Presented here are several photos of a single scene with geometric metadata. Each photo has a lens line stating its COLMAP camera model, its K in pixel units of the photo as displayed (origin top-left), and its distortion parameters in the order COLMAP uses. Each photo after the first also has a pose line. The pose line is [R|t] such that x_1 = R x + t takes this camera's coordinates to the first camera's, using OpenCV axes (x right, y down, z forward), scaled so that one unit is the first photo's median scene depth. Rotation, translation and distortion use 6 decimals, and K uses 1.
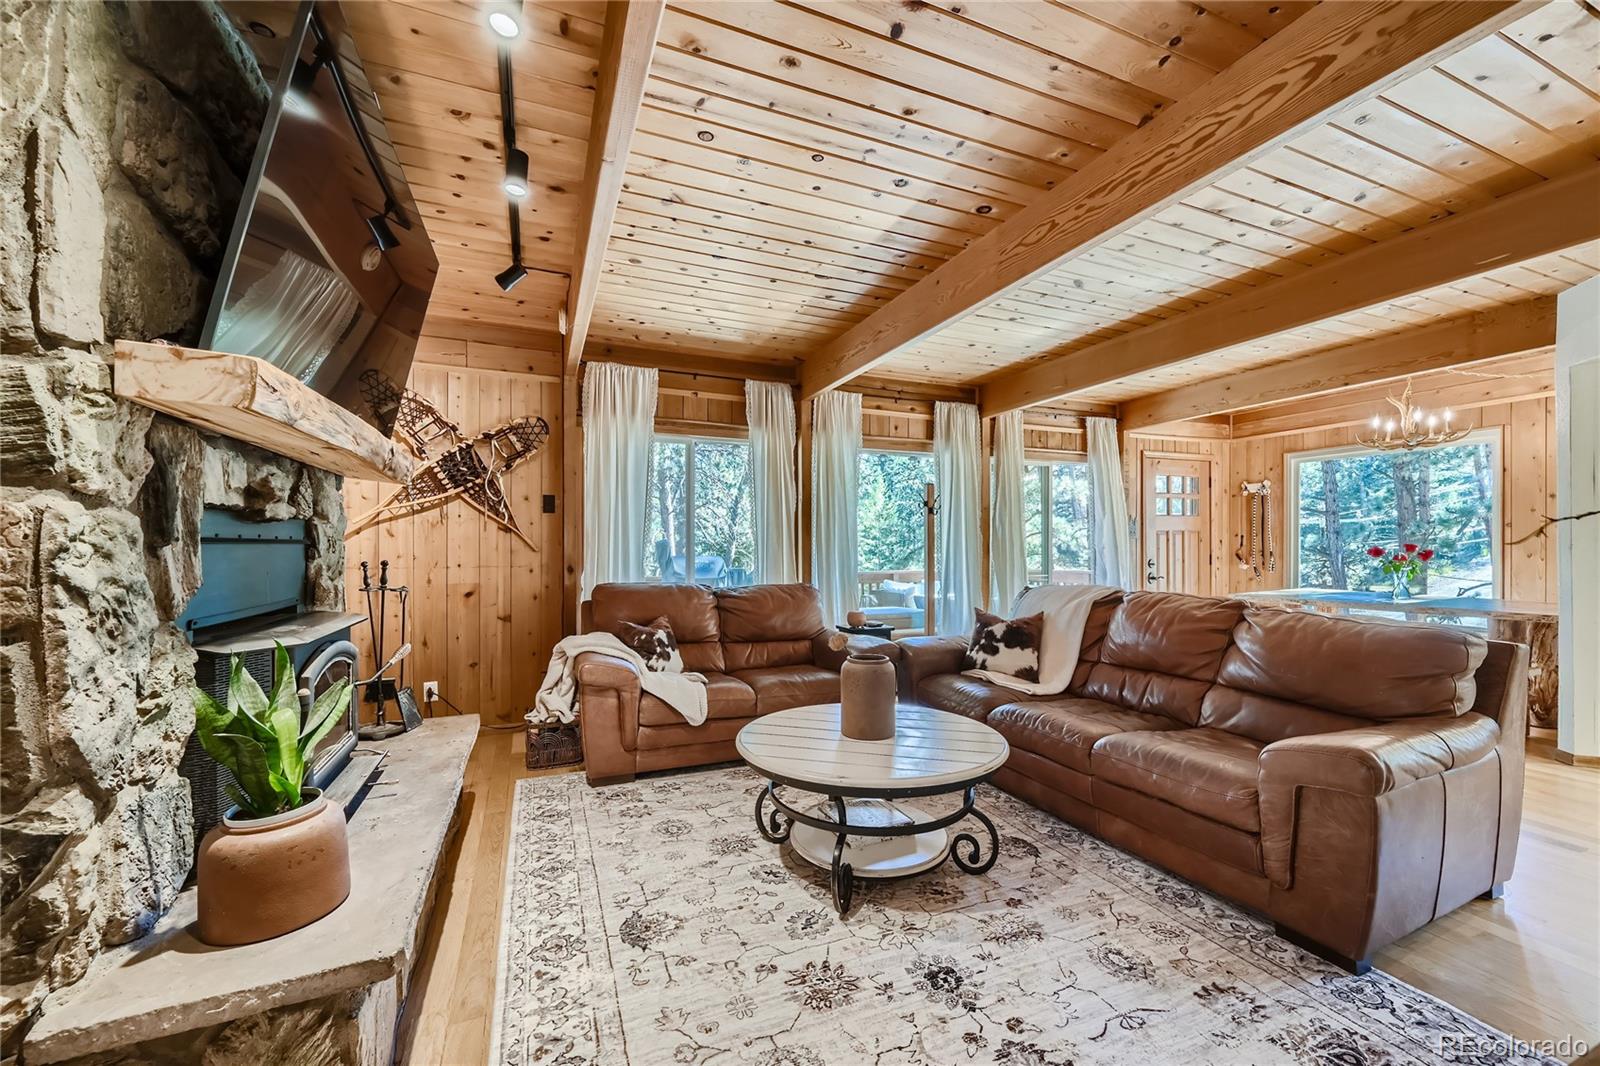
lens RADIAL K [[632.0, 0, 803.0], [0, 632.0, 547.4], [0, 0, 1]] dist [-0.000303, -0.000153]
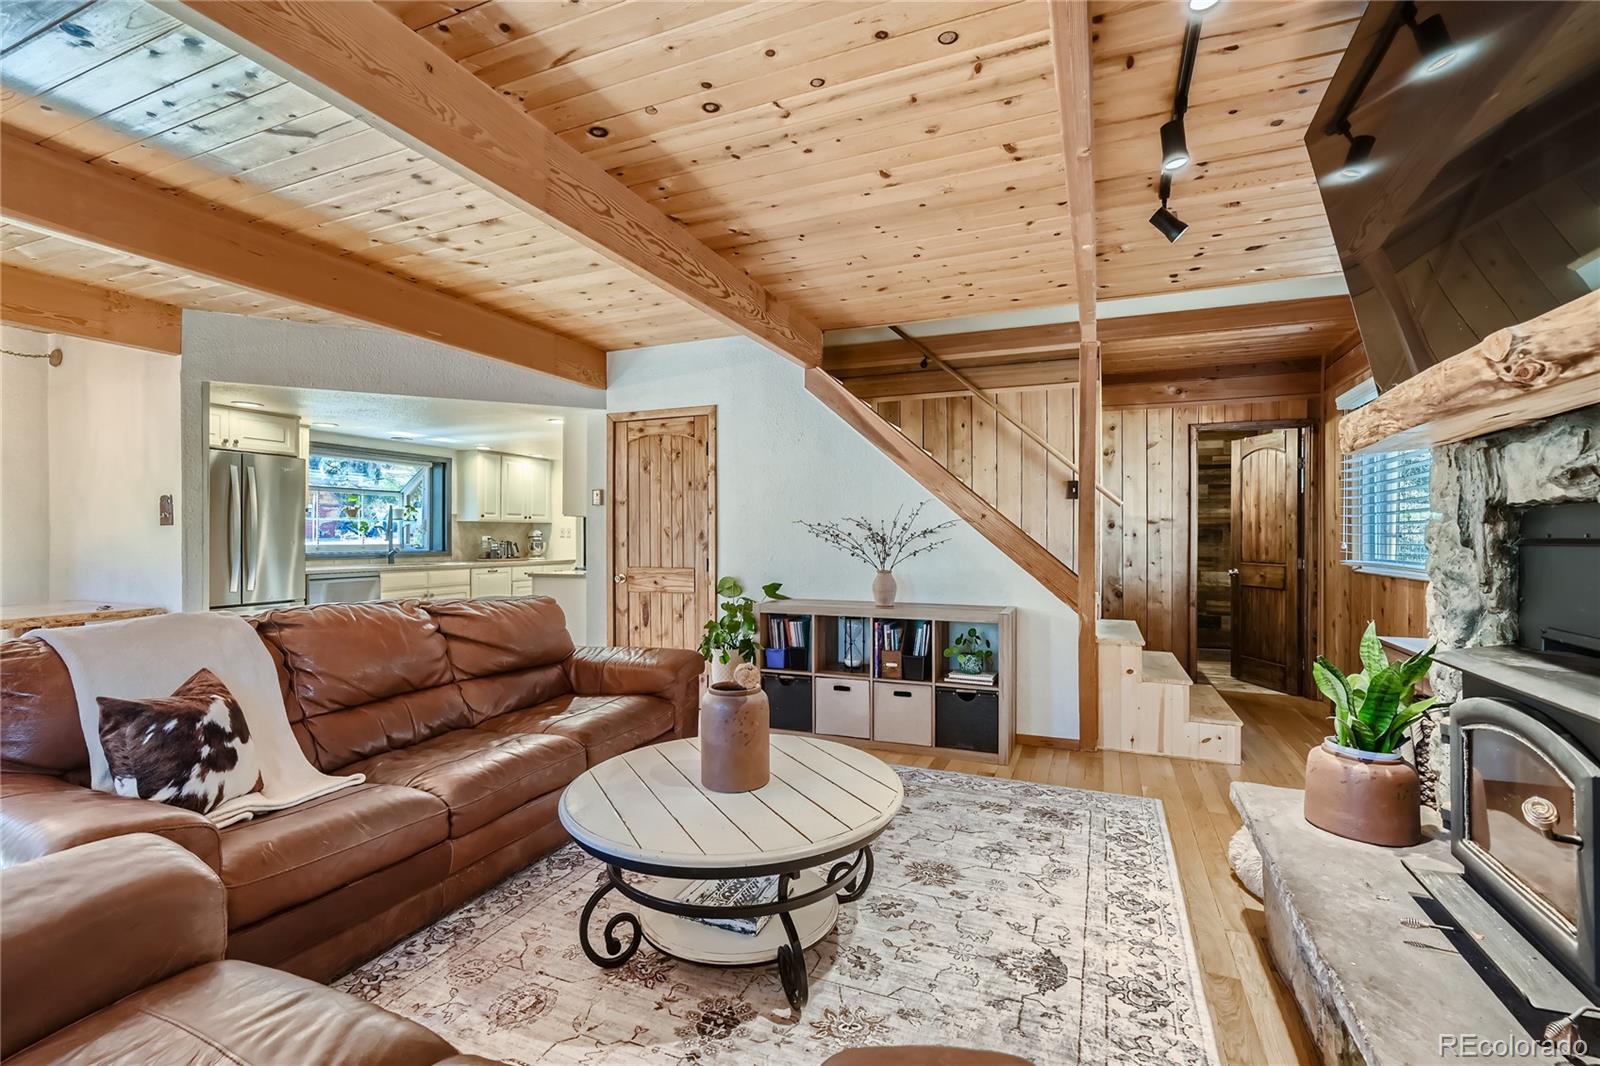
lens RADIAL K [[713.8, 0, 799.7], [0, 713.8, 536.9], [0, 0, 1]] dist [-0.000671, -0.000353]
pose [[-0.696319, 0.001266, 0.717731, -0.350308], [0.002494, 0.999997, 0.000656, -0.007766], [-0.717728, 0.002247, -0.696320, 0.919236]]
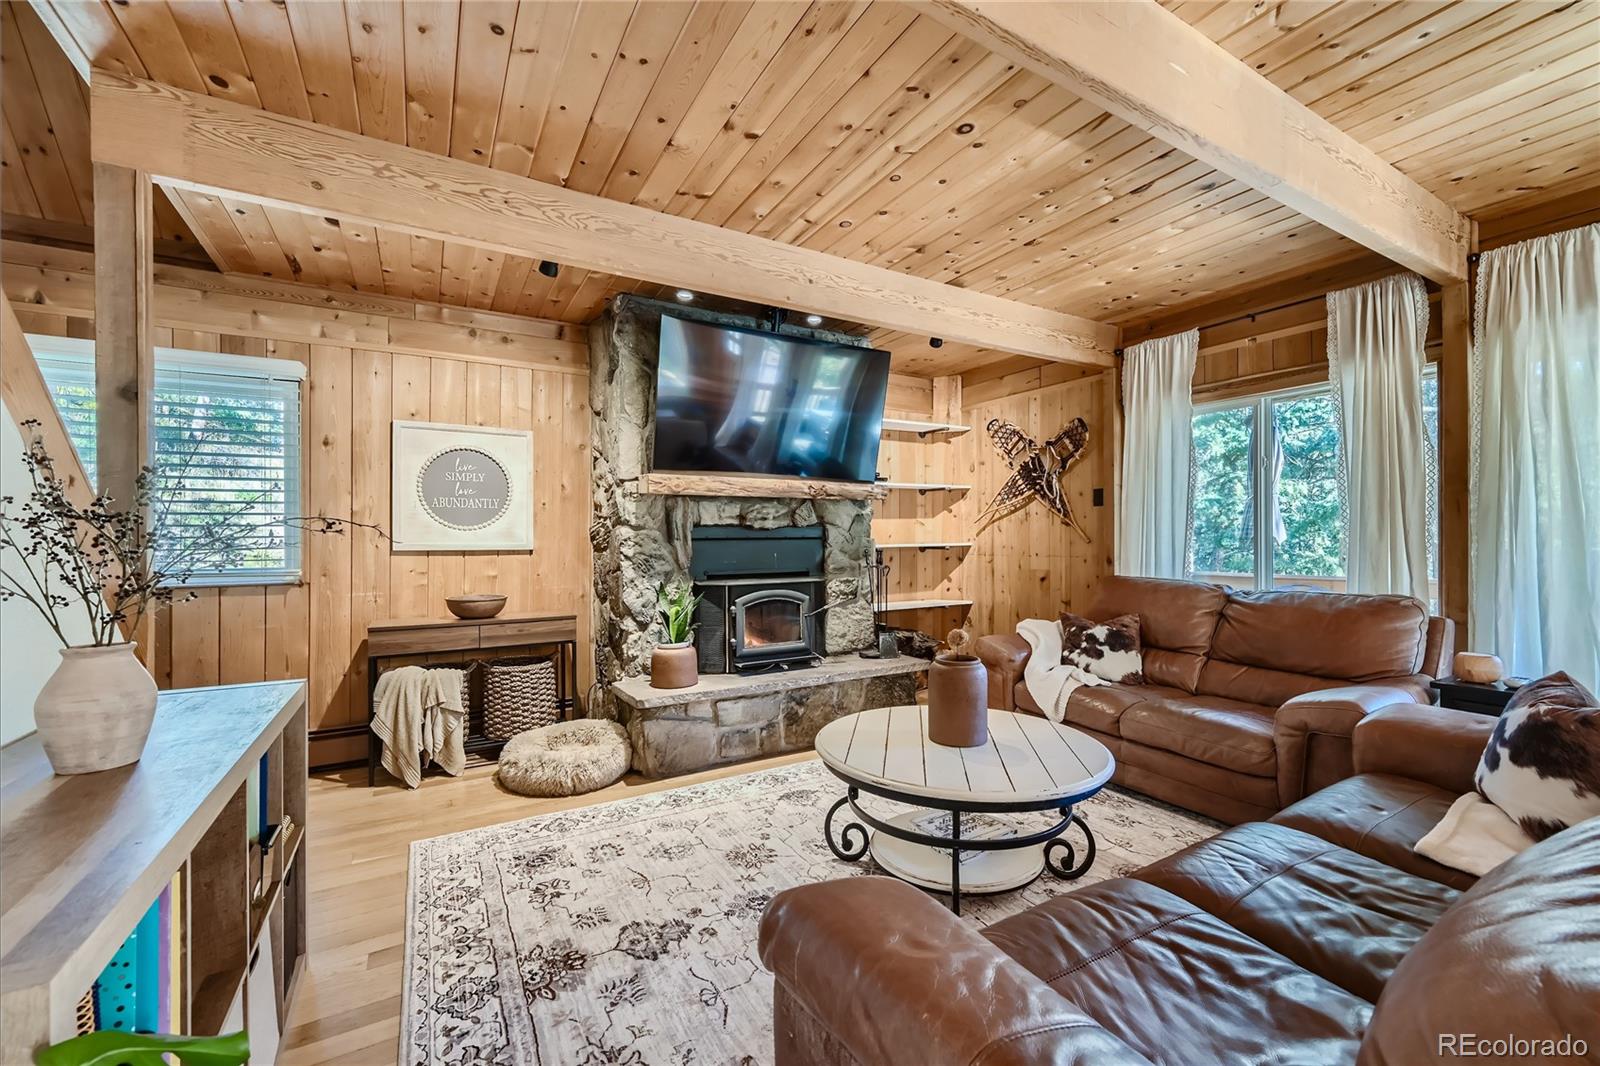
lens RADIAL K [[648.2, 0, 807.3], [0, 648.2, 541.7], [0, 0, 1]] dist [0.000597, 0.000080]
pose [[0.138637, -0.000550, -0.990343, 0.599049], [0.008530, 0.999963, 0.000639, -0.000282], [0.990307, -0.008536, 0.138636, 0.380460]]
